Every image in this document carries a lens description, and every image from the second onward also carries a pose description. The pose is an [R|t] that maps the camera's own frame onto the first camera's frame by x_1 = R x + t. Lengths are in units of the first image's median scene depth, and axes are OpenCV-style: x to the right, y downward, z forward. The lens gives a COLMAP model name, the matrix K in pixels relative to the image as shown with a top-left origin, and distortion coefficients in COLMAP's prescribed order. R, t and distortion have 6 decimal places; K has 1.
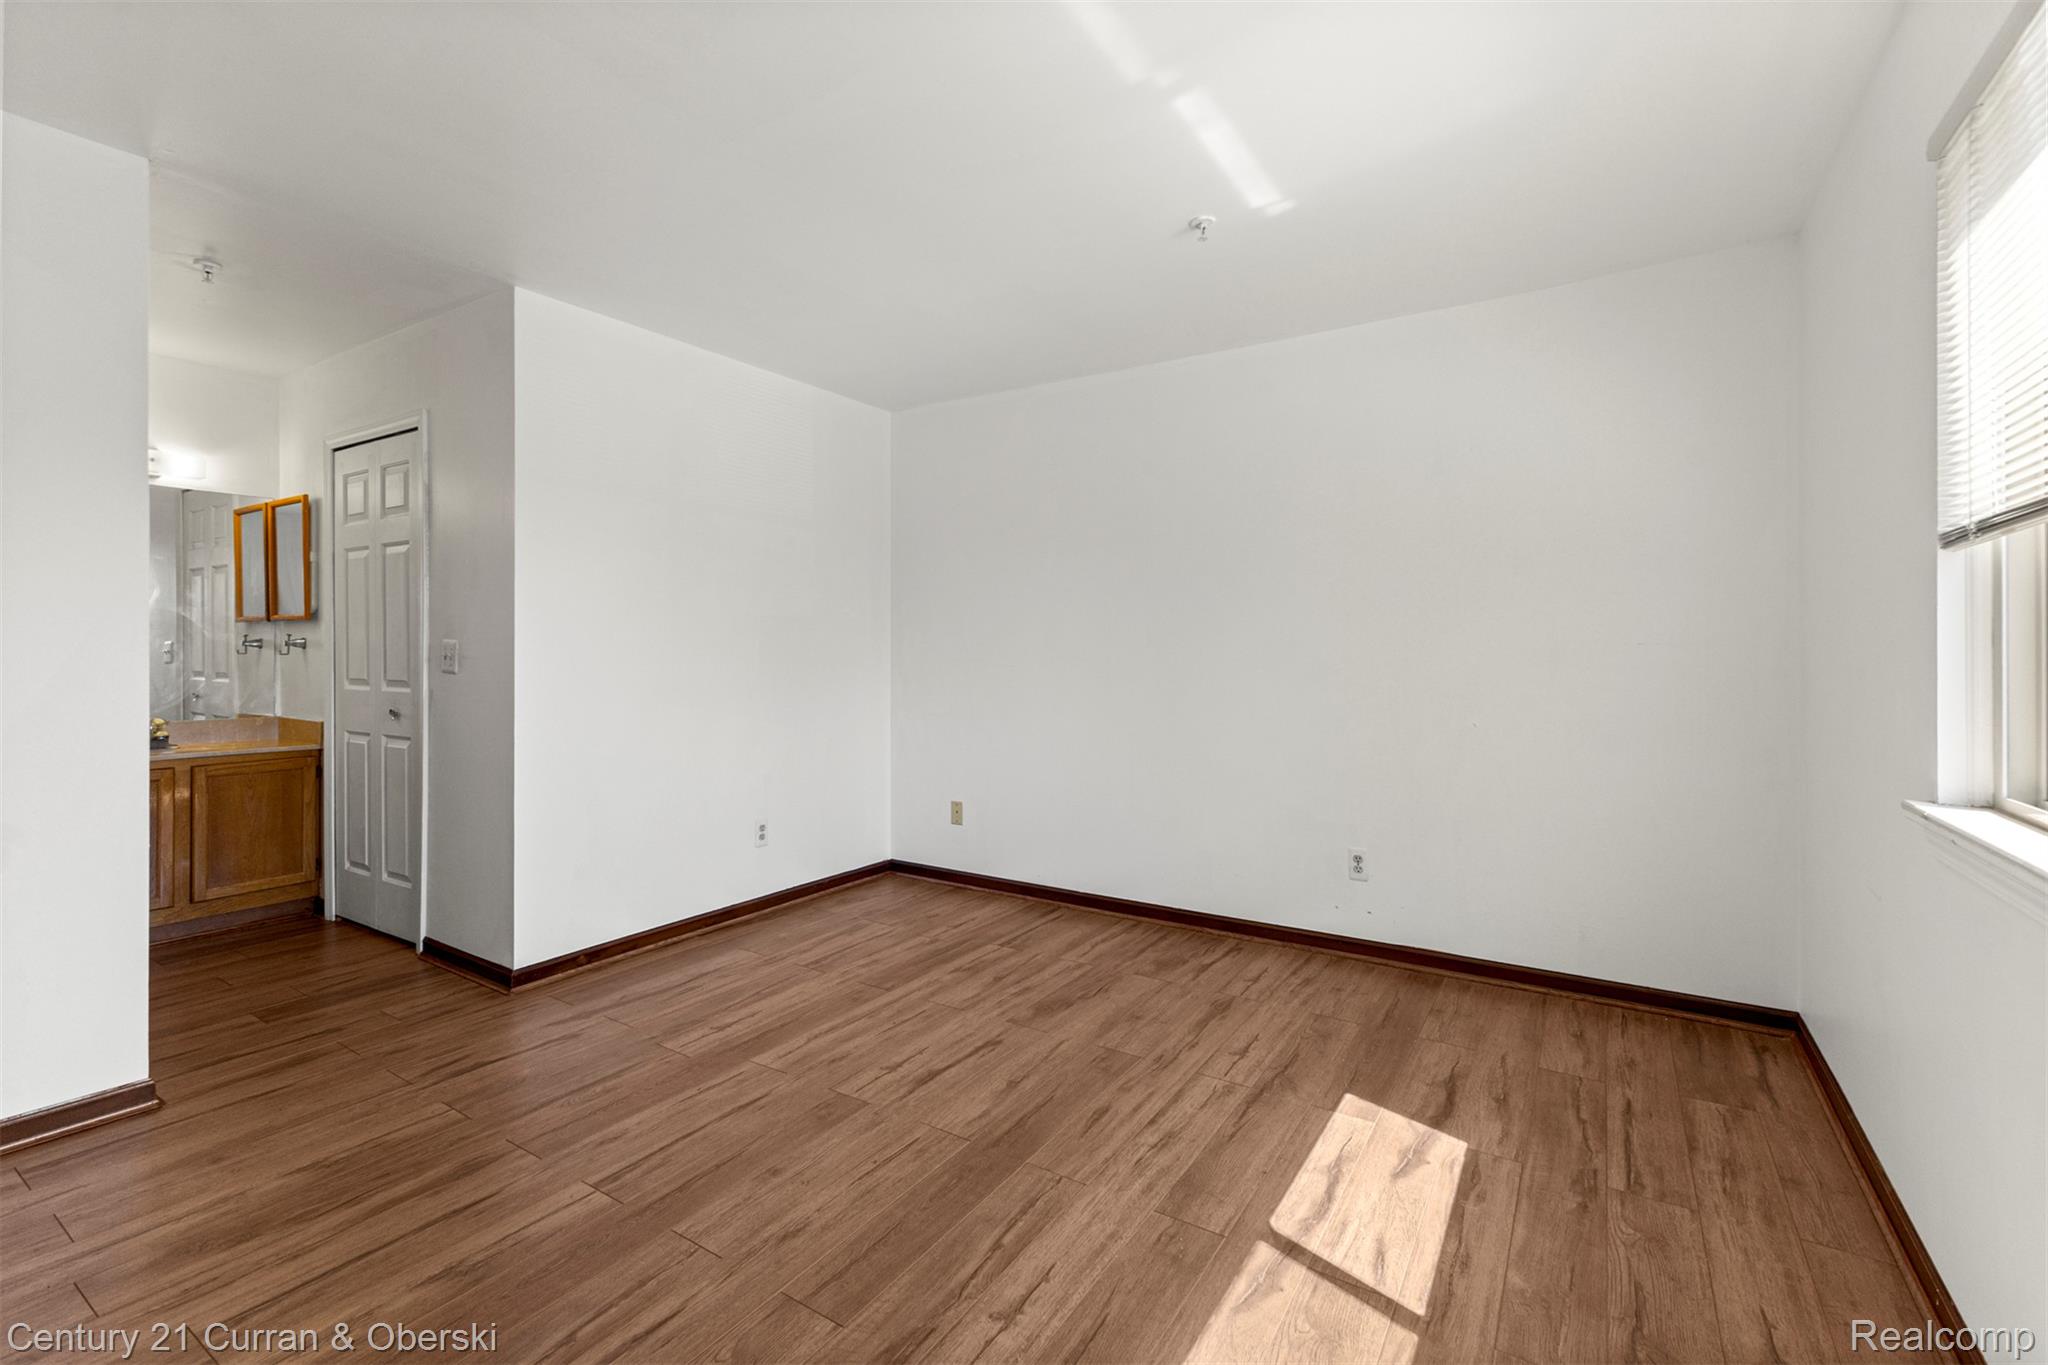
lens RADIAL K [[885.5, 0, 1046.0], [0, 885.5, 654.3], [0, 0, 1]] dist [0.010845, -0.000609]
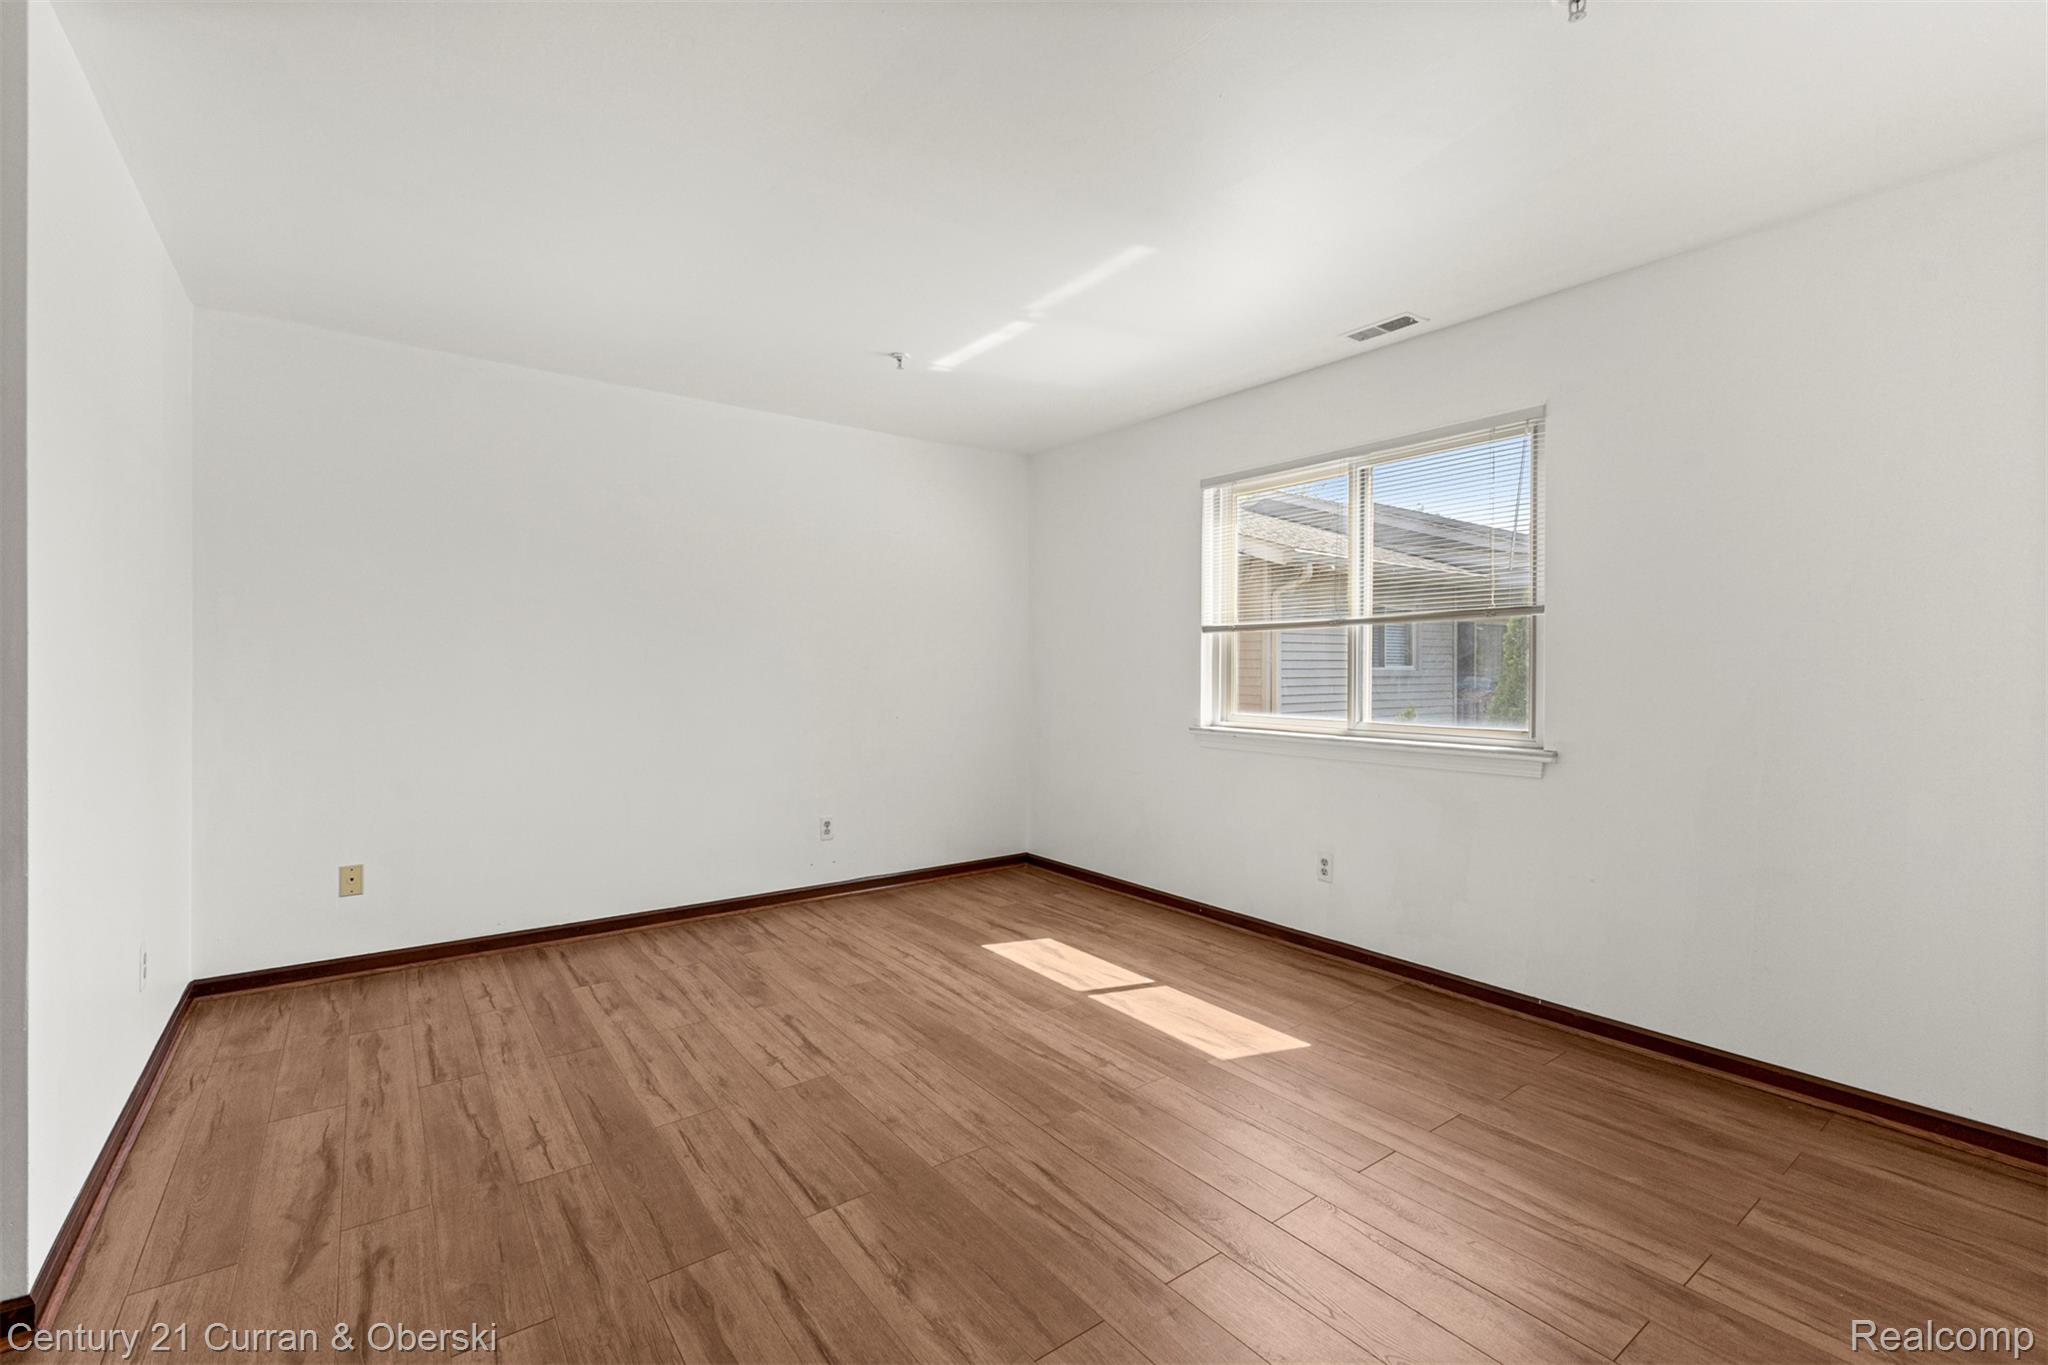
lens RADIAL K [[885.5, 0, 1014.3], [0, 885.5, 677.2], [0, 0, 1]] dist [0.010845, -0.000609]
pose [[0.359605, -0.010899, 0.933041, -0.963075], [-0.002483, 0.999917, 0.012637, -0.009016], [-0.933101, -0.006861, 0.359548, 0.317602]]
